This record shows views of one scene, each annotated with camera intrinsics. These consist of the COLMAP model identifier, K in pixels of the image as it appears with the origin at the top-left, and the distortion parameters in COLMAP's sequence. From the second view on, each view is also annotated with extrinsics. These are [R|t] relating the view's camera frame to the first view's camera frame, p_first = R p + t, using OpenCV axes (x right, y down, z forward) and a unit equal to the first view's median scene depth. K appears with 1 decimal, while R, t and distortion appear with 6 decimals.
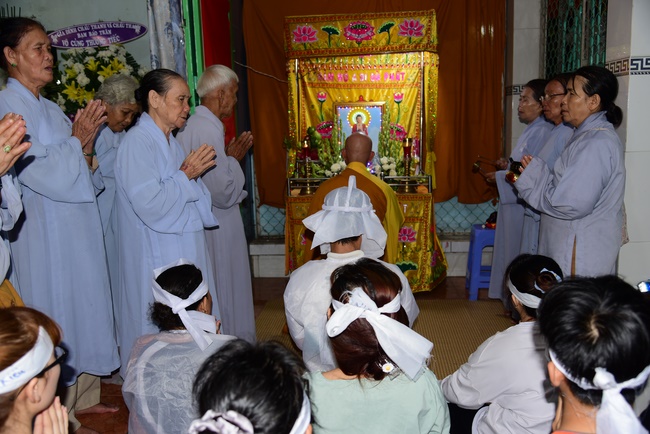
lens RADIAL K [[595.6, 0, 325.0], [0, 595.6, 217.0], [0, 0, 1]] dist [-0.010637, 0.003711]
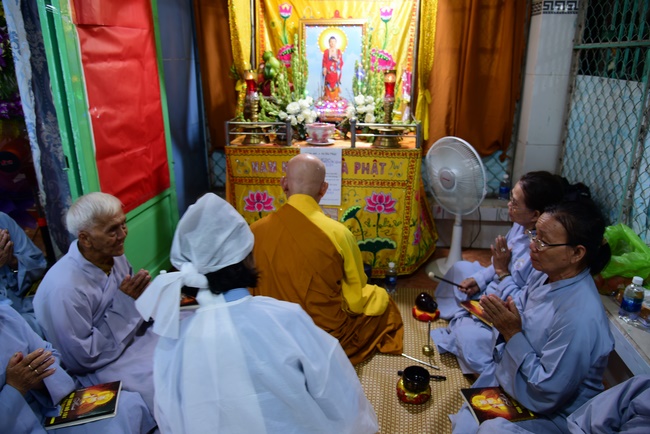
lens RADIAL K [[495.6, 0, 325.0], [0, 495.6, 217.0], [0, 0, 1]] dist [-0.040950, 0.001825]
pose [[0.998540, 0.038939, -0.037432, 0.082927], [-0.032492, 0.986648, 0.159595, -0.046951], [0.043147, -0.158146, 0.986473, 0.360513]]
